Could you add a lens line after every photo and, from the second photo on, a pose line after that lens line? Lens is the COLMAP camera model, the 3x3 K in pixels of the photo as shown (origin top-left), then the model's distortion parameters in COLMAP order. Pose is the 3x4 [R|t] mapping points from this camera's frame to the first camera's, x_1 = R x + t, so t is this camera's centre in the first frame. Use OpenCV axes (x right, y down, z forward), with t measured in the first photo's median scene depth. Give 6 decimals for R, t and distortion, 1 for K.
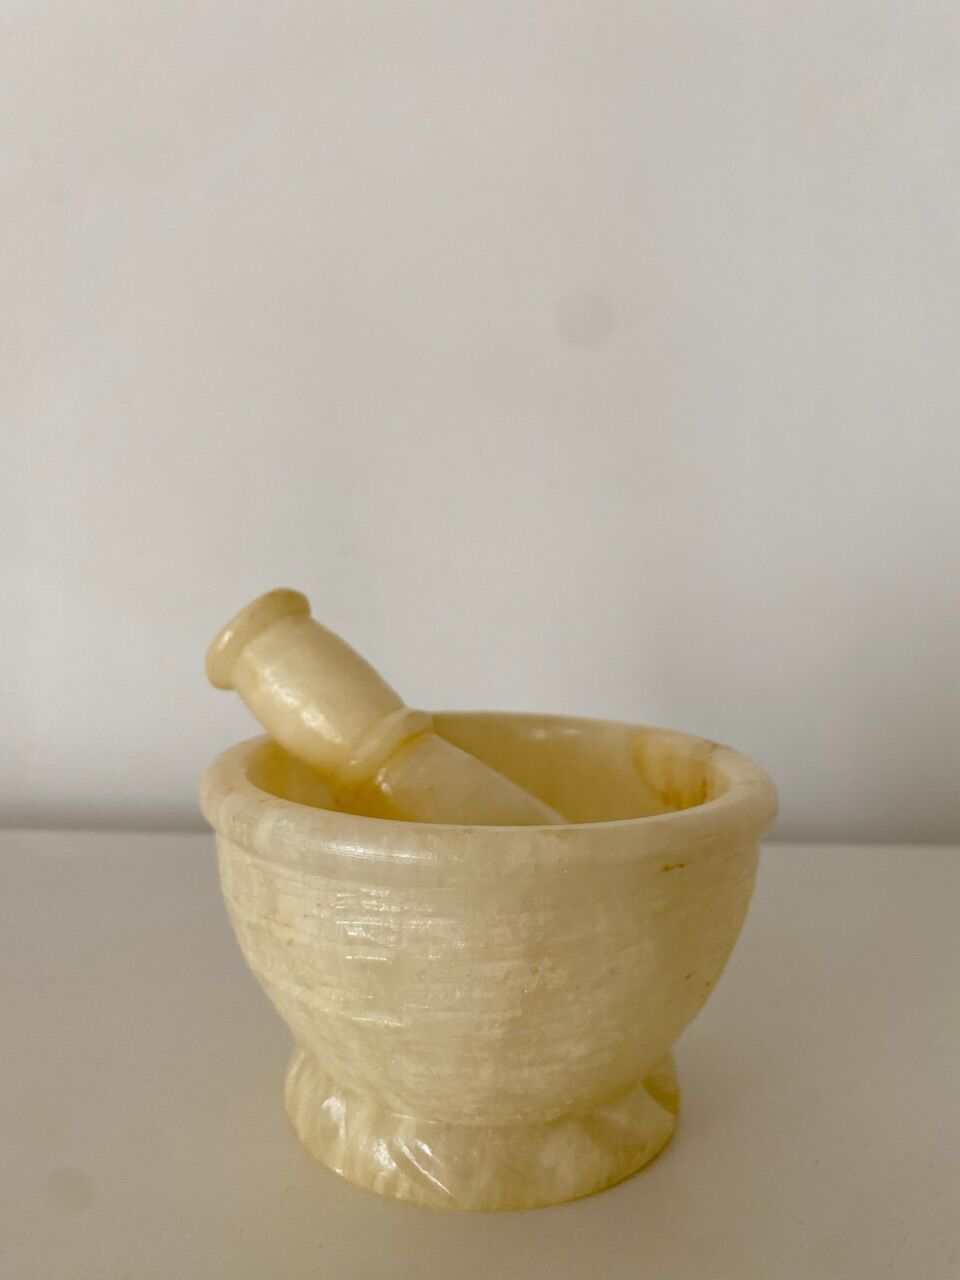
lens RADIAL K [[967.1, 0, 486.9], [0, 967.1, 638.3], [0, 0, 1]] dist [0.109850, -0.015421]
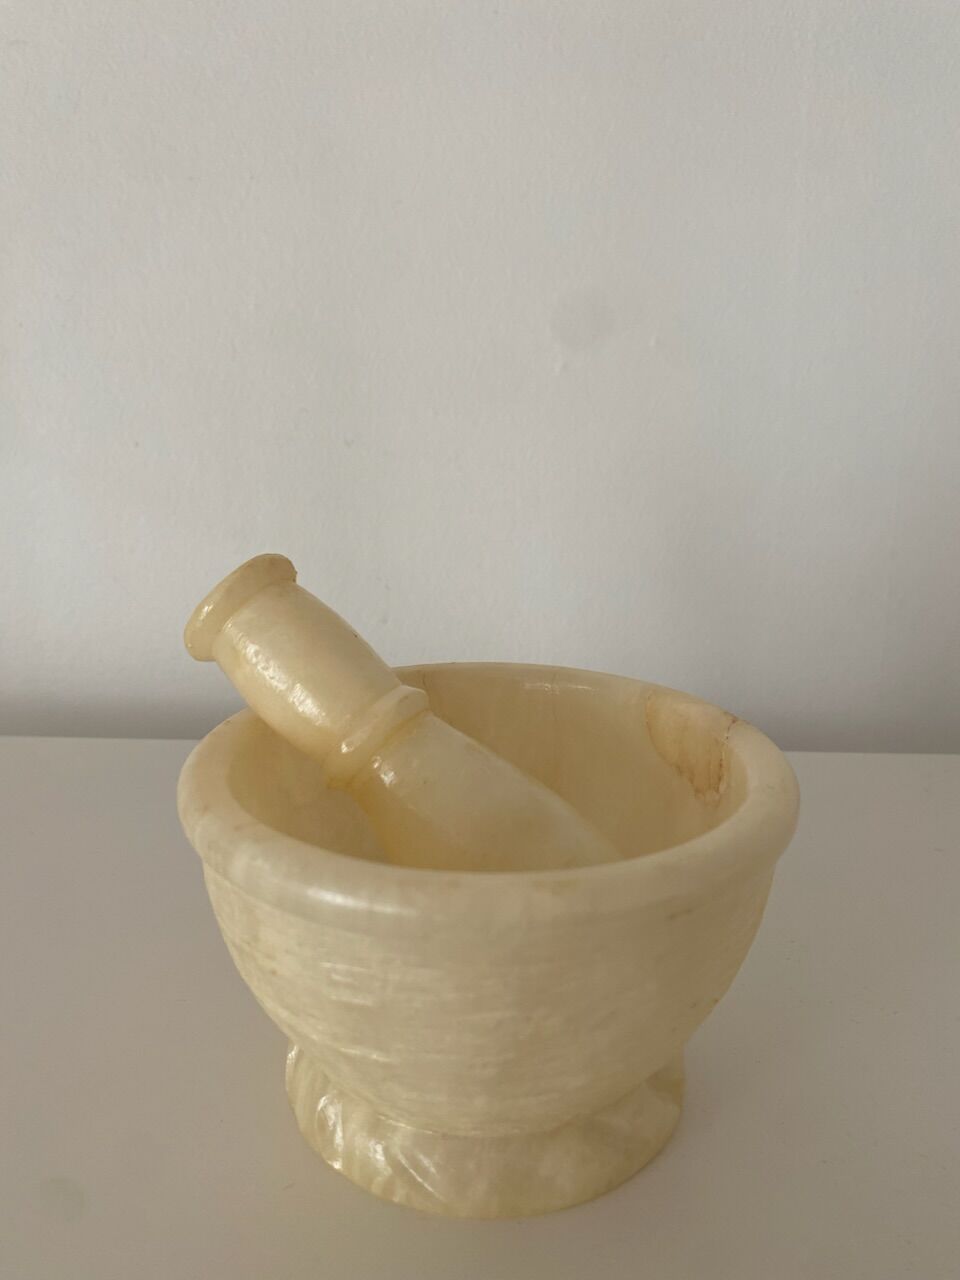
lens RADIAL K [[967.1, 0, 471.8], [0, 967.1, 640.1], [0, 0, 1]] dist [0.109850, -0.015421]
pose [[0.999165, -0.004241, -0.040639, 0.030348], [0.010700, 0.987048, 0.160069, -0.150581], [0.039433, -0.160370, 0.986269, 0.111005]]
